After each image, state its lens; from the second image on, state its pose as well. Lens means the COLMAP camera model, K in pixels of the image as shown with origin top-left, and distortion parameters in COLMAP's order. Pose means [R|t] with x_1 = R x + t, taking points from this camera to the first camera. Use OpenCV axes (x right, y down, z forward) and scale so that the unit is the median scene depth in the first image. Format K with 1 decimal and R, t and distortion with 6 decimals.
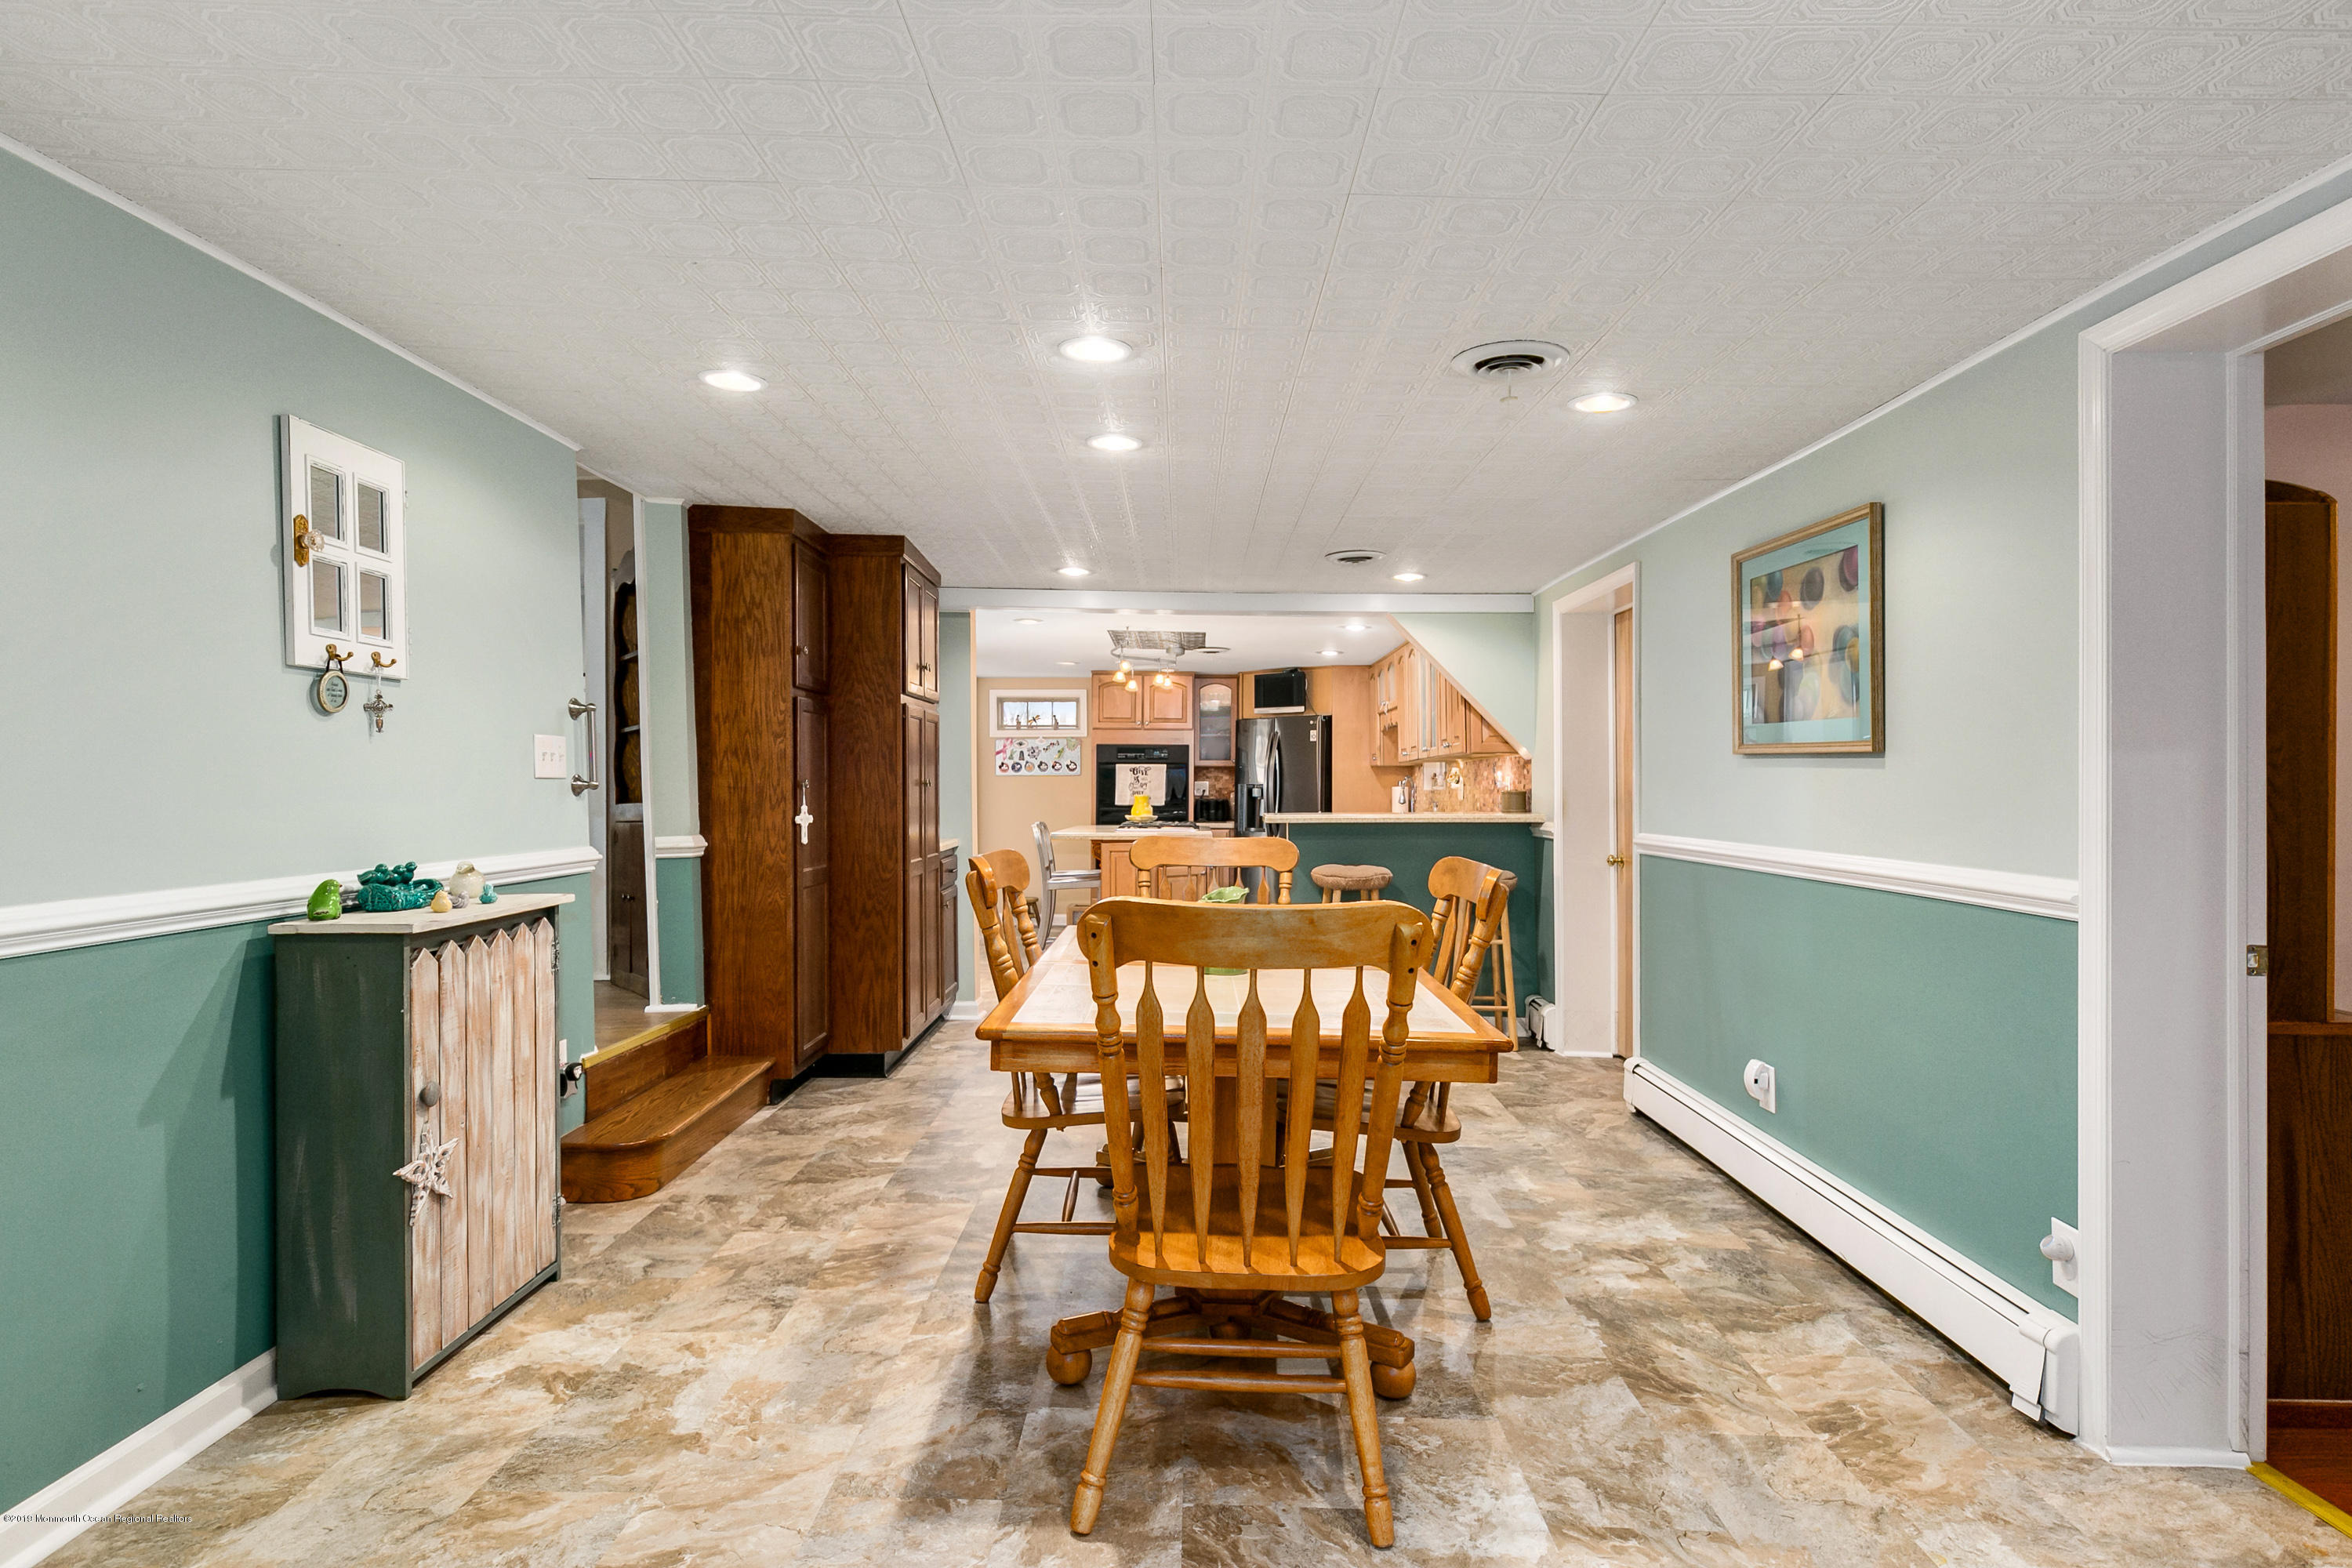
lens RADIAL K [[1243.7, 0, 1165.8], [0, 1243.7, 783.8], [0, 0, 1]] dist [0.006340, 0.000398]
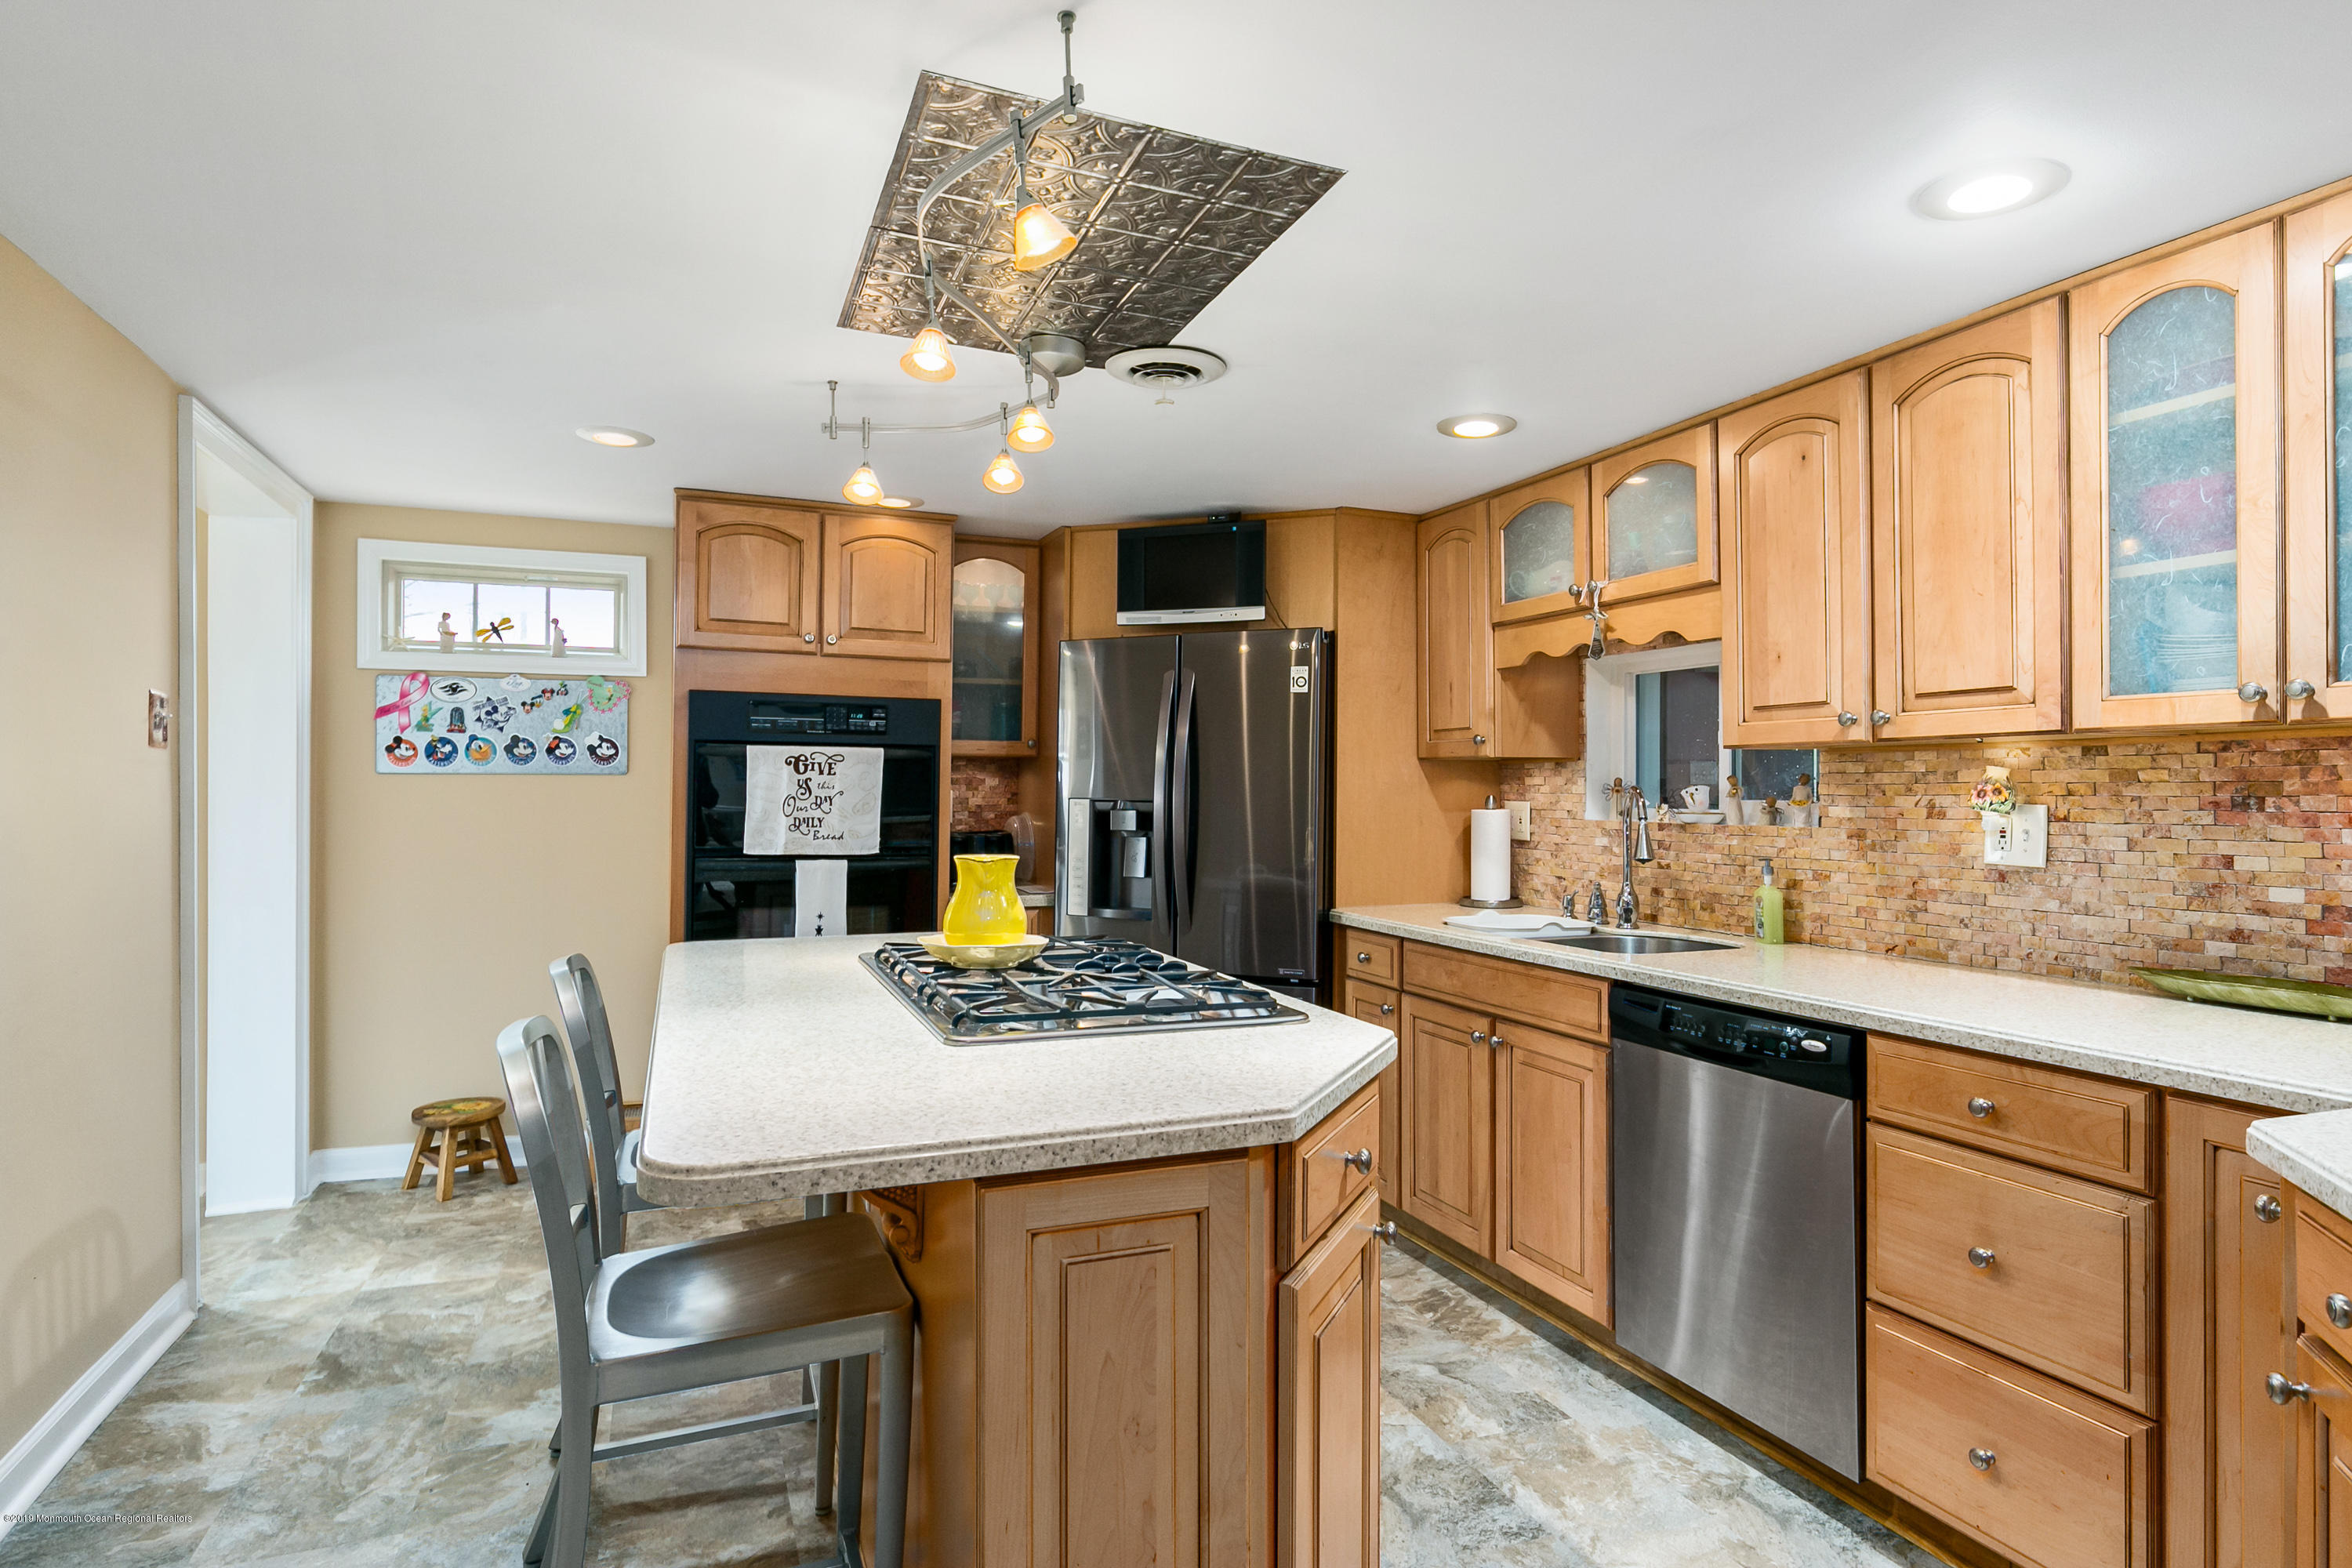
lens RADIAL K [[1267.9, 0, 1184.9], [0, 1267.9, 787.2], [0, 0, 1]] dist [0.005214, 0.009238]
pose [[0.921681, 0.003557, 0.387933, -0.065727], [-0.005631, 0.999975, 0.004212, -0.005636], [-0.387909, -0.006067, 0.921678, 0.592621]]
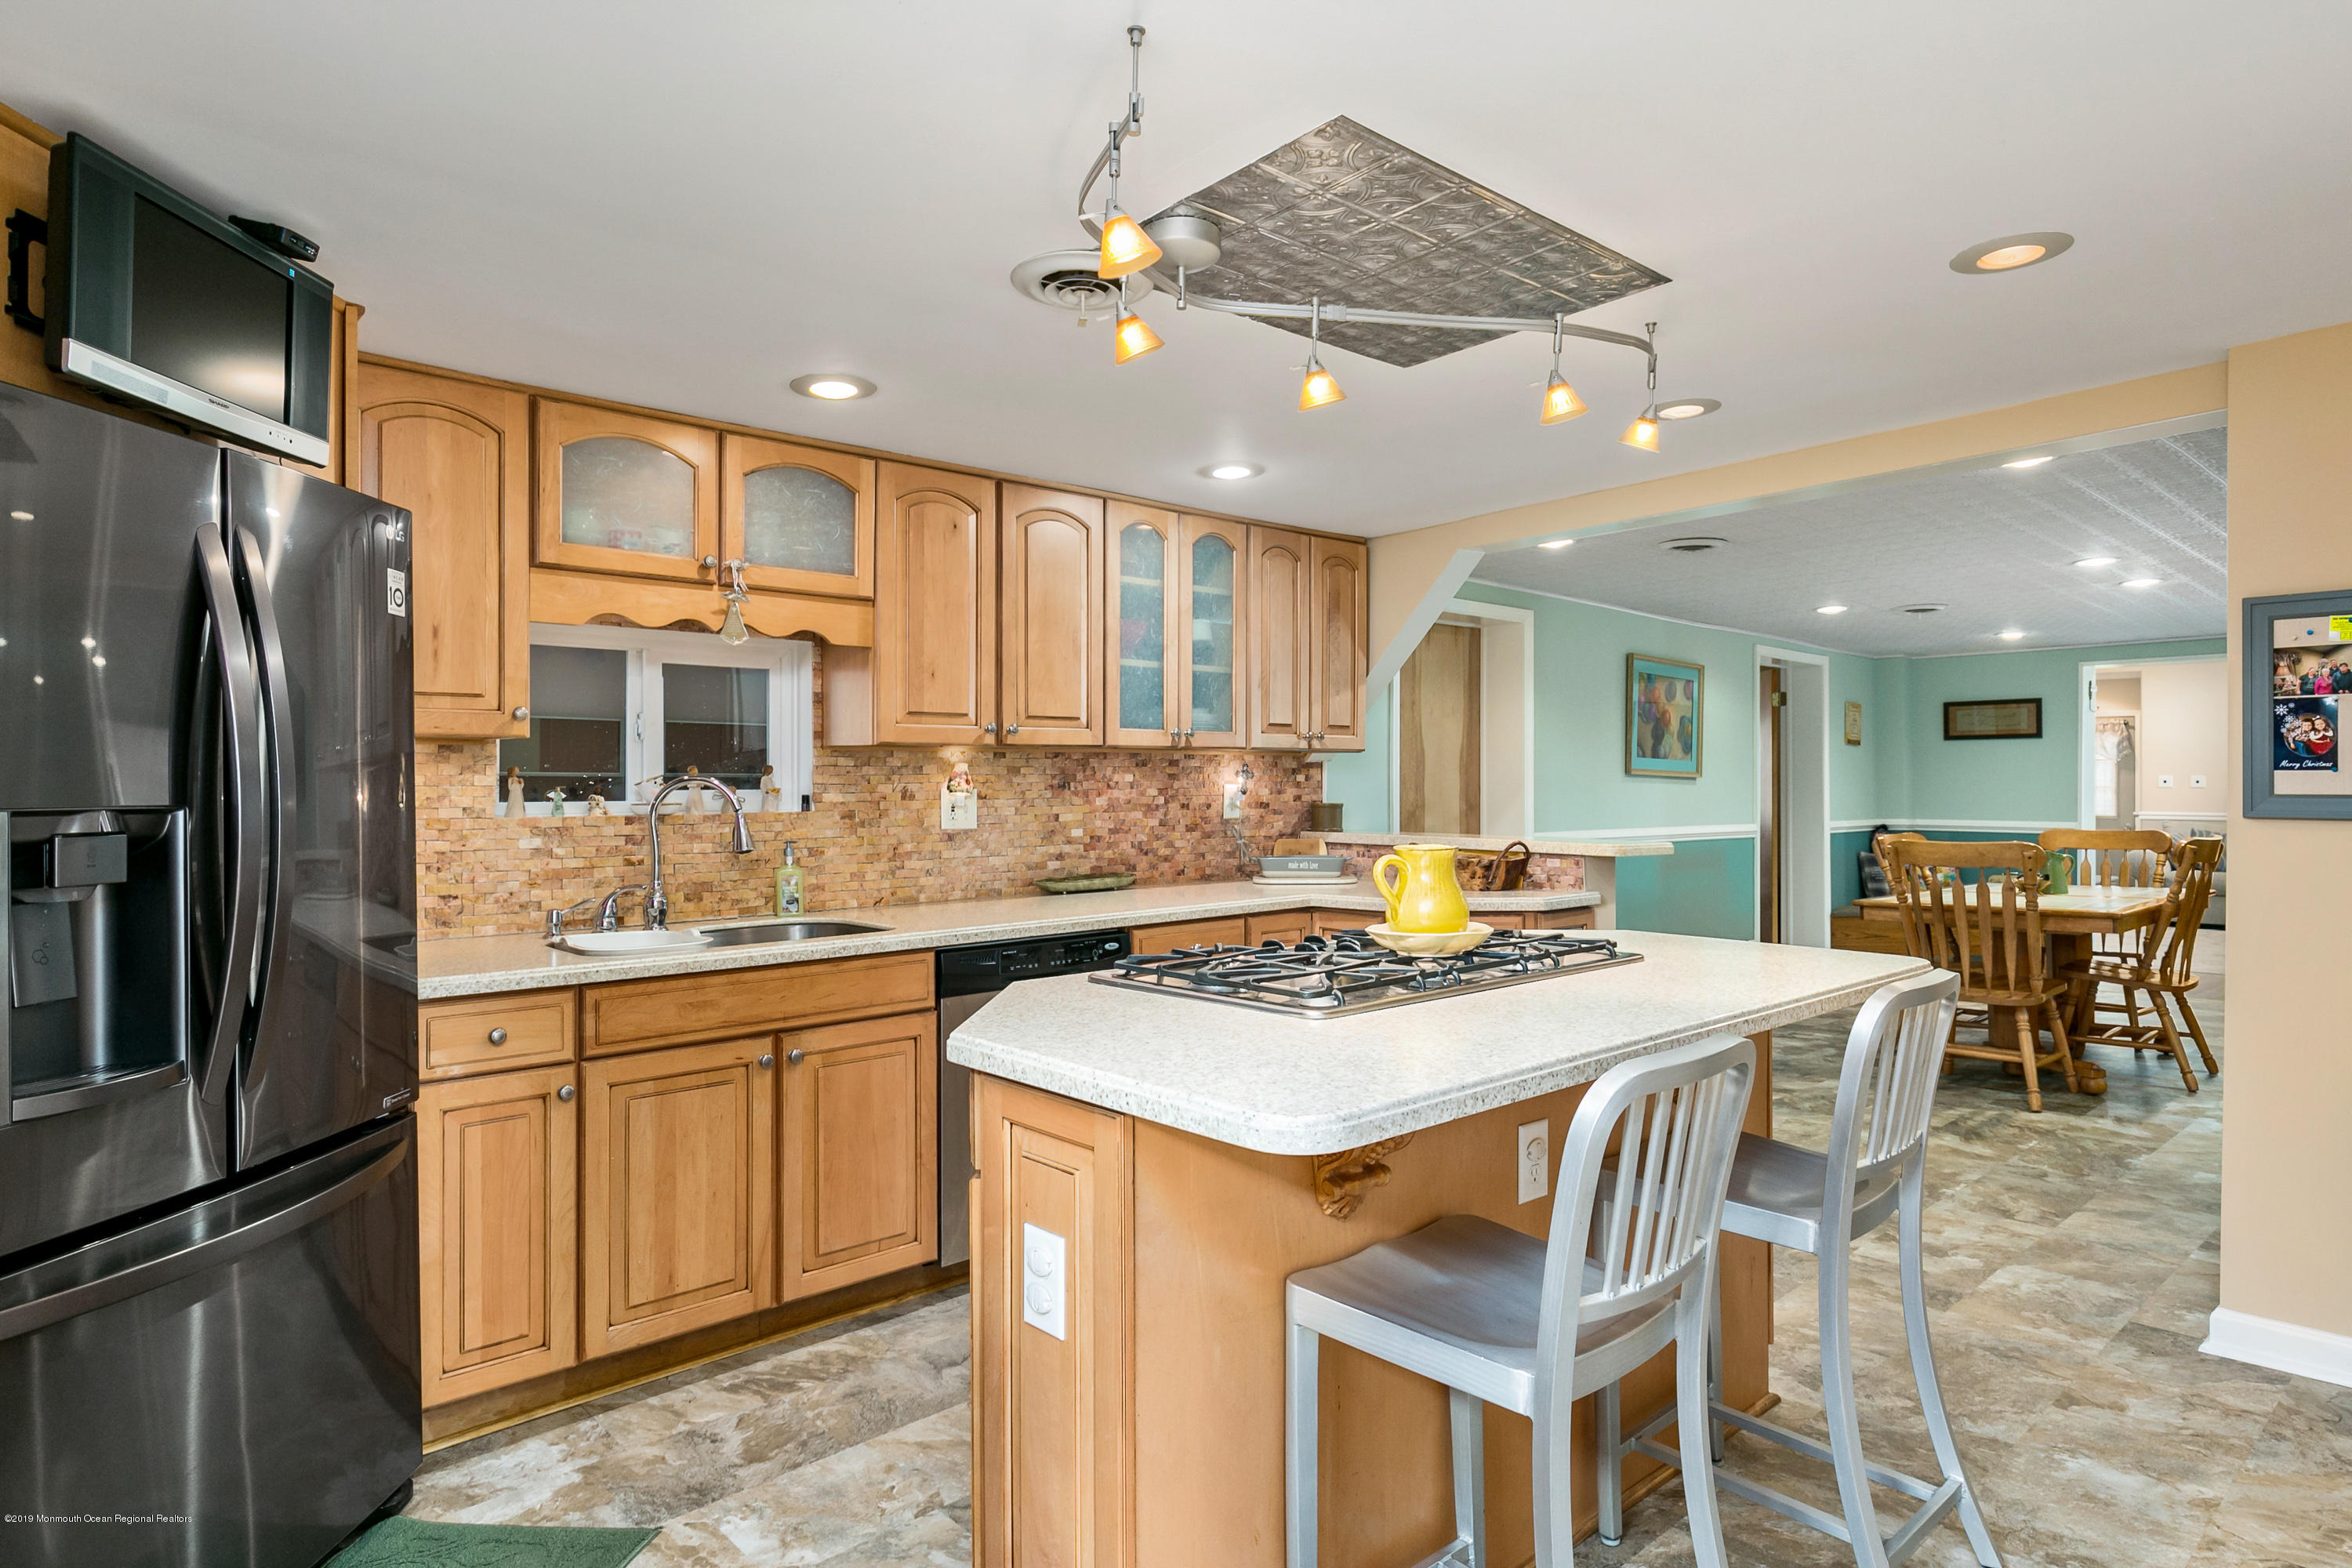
lens RADIAL K [[1267.9, 0, 1199.9], [0, 1267.9, 776.8], [0, 0, 1]] dist [0.005214, 0.009238]
pose [[-0.683628, 0.002144, 0.729828, -0.139713], [-0.003247, 0.999977, -0.005980, -0.003705], [-0.729824, -0.006458, -0.683605, 0.954262]]
